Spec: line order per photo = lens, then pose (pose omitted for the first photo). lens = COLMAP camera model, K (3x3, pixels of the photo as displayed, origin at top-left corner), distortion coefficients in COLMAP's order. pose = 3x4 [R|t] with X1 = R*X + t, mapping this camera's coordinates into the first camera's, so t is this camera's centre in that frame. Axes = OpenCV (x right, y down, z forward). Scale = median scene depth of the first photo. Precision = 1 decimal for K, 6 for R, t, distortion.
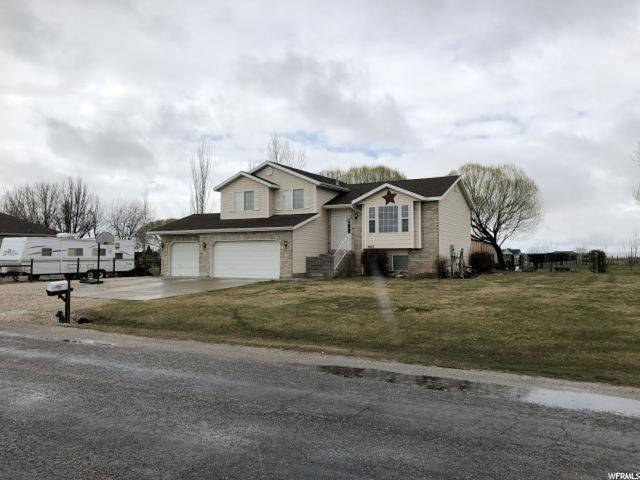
lens RADIAL K [[526.5, 0, 320.0], [0, 526.5, 240.0], [0, 0, 1]] dist [0.035779, -0.001268]
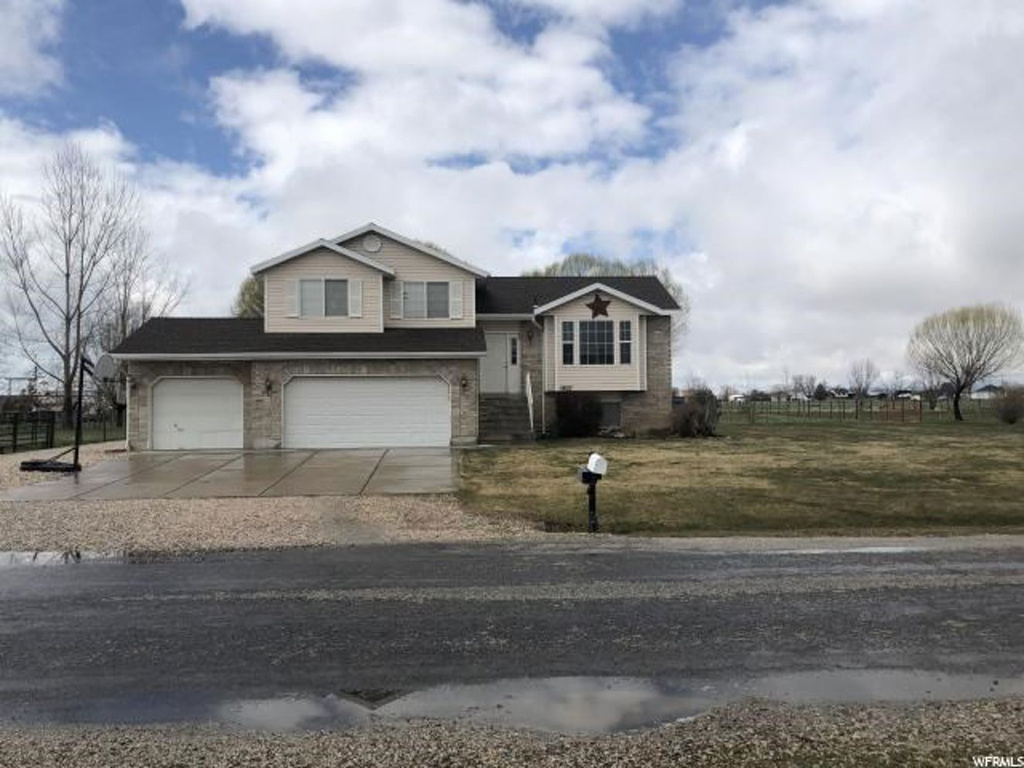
lens RADIAL K [[947.5, 0, 512.0], [0, 947.5, 384.0], [0, 0, 1]] dist [-0.006402, -0.007690]
pose [[0.835824, 0.003336, 0.548988, -0.545340], [-0.008740, 0.999936, 0.007230, 0.001084], [-0.548928, -0.010841, 0.835799, 0.143243]]
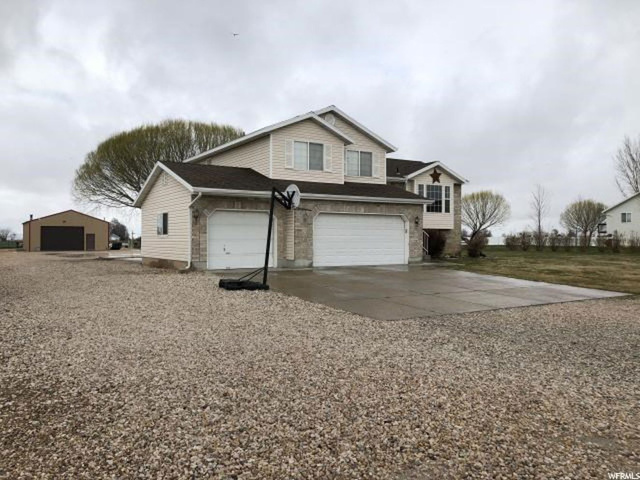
lens RADIAL K [[526.5, 0, 320.0], [0, 526.5, 240.0], [0, 0, 1]] dist [0.035779, -0.001268]
pose [[0.469923, 0.000279, 0.882707, -0.824760], [-0.030124, 0.999423, 0.015721, 0.027608], [-0.882193, -0.033978, 0.469660, 0.722042]]
